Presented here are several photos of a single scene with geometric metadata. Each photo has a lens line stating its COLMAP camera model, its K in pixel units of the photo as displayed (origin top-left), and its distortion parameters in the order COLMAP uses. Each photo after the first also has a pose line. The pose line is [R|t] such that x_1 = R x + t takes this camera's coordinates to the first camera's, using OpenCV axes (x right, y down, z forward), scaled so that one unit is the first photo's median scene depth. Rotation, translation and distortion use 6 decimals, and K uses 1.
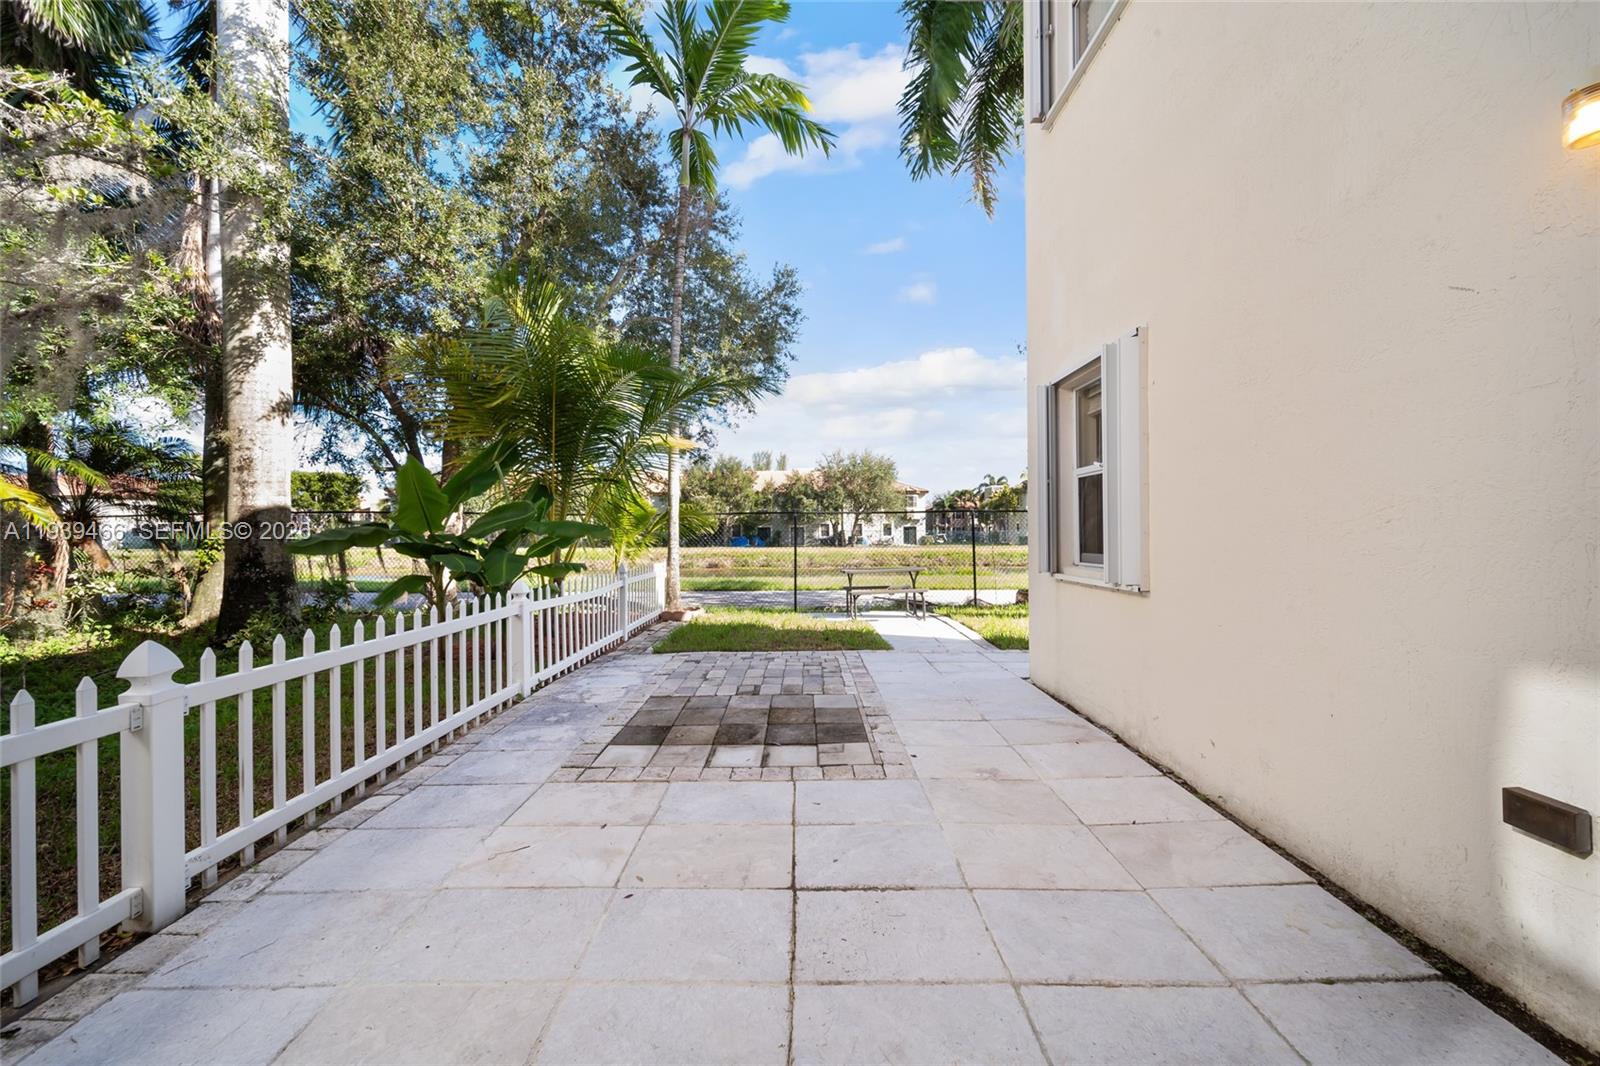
lens RADIAL K [[563.3, 0, 803.9], [0, 563.3, 534.3], [0, 0, 1]] dist [-0.000976, -0.000069]
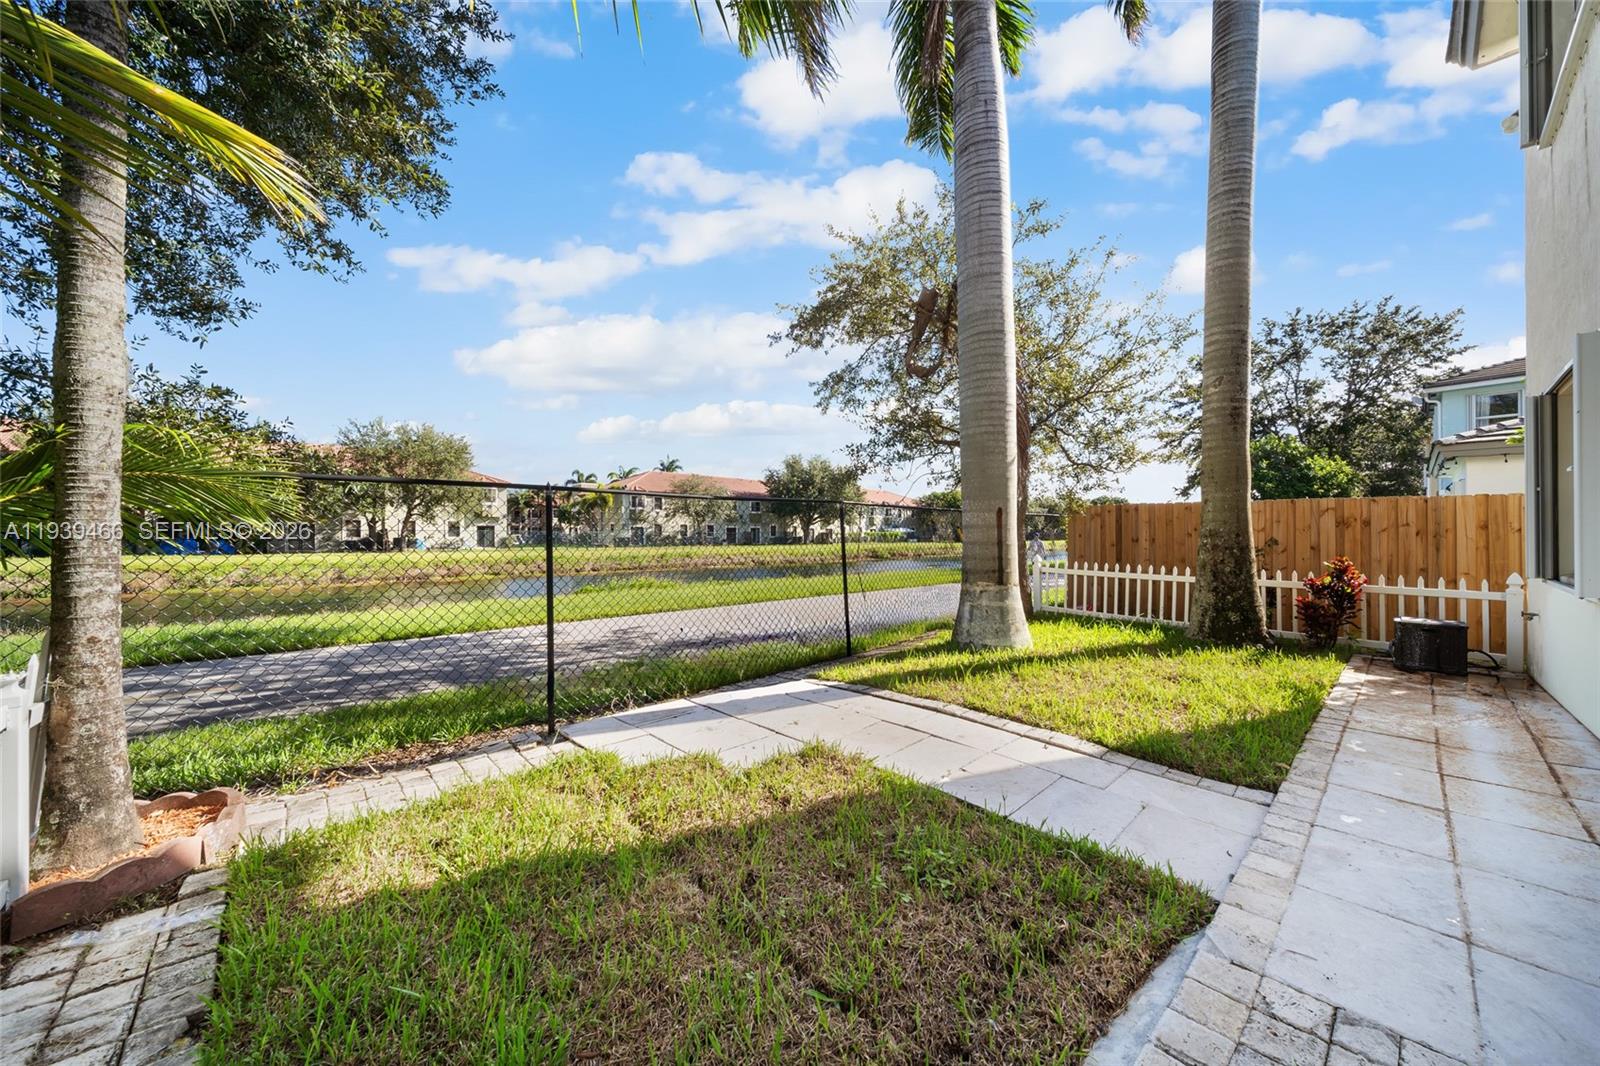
lens RADIAL K [[563.3, 0, 799.6], [0, 563.3, 531.8], [0, 0, 1]] dist [-0.000976, -0.000069]
pose [[0.739517, 0.006796, 0.673103, -0.025486], [-0.002446, 0.999970, -0.007409, 0.000205], [-0.673133, 0.003833, 0.739512, 0.093706]]
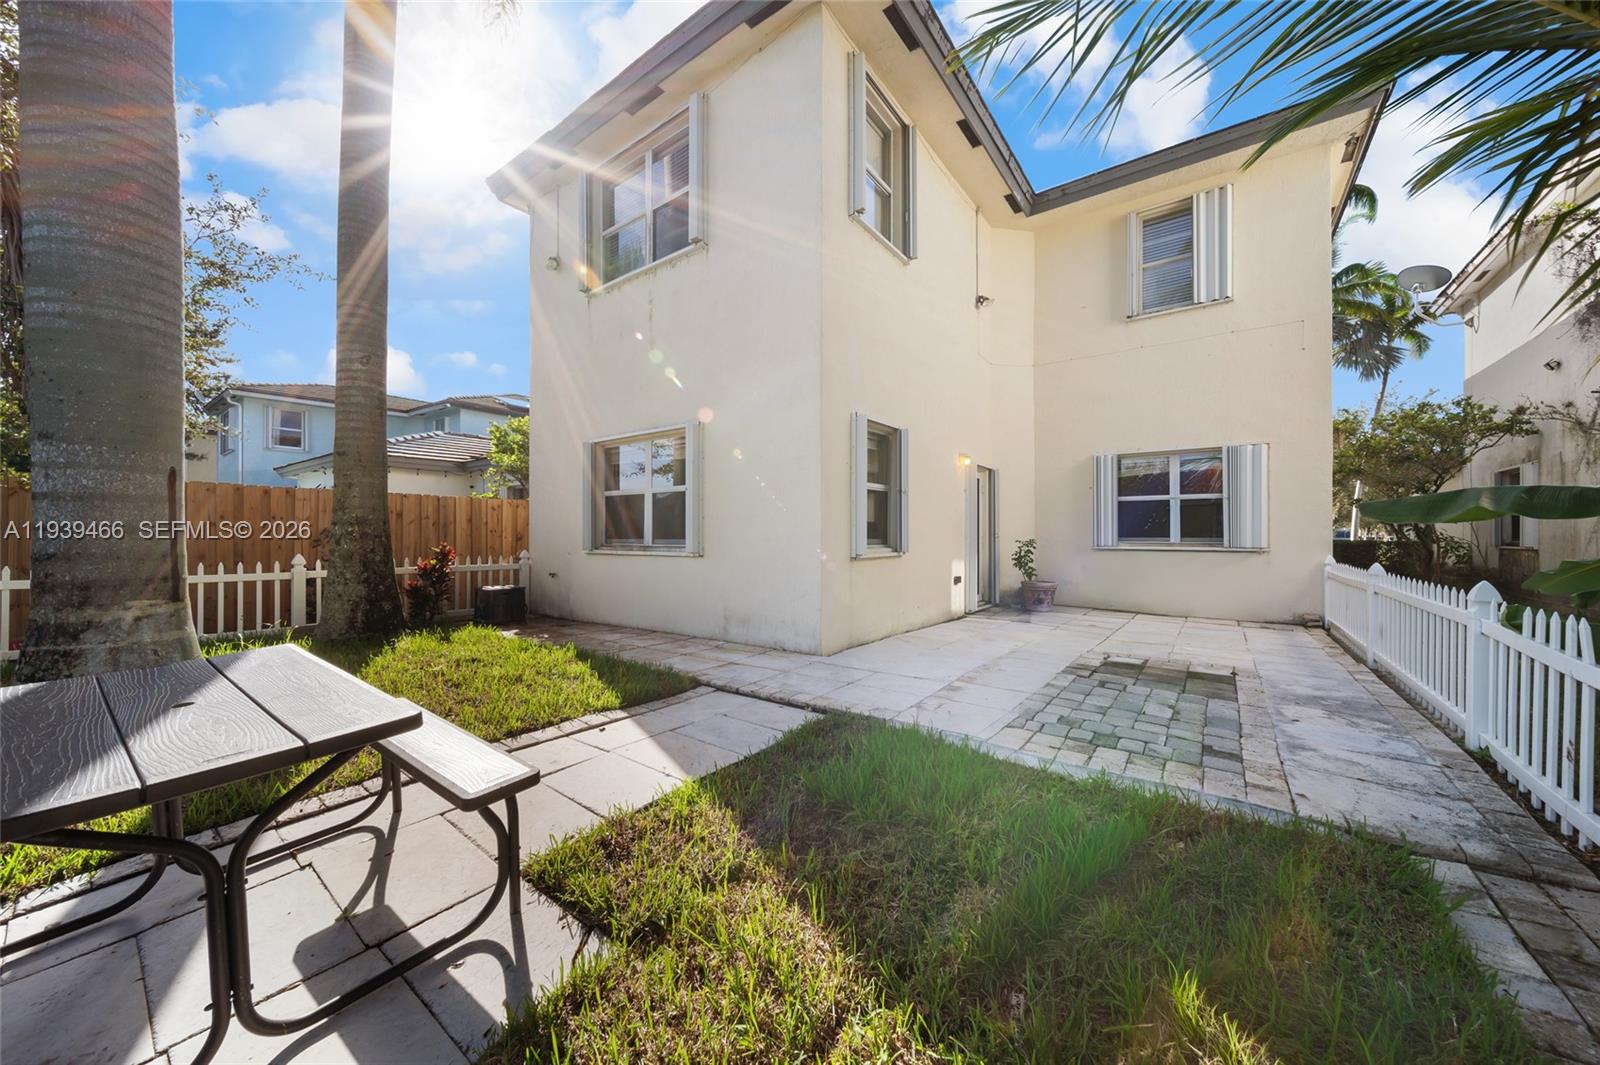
lens RADIAL K [[563.3, 0, 800.8], [0, 563.3, 535.3], [0, 0, 1]] dist [-0.000976, -0.000069]
pose [[-0.799898, 0.003544, 0.600126, -0.007991], [0.006192, 0.999978, 0.002348, 0.004910], [-0.600104, 0.005594, -0.799902, 0.225430]]
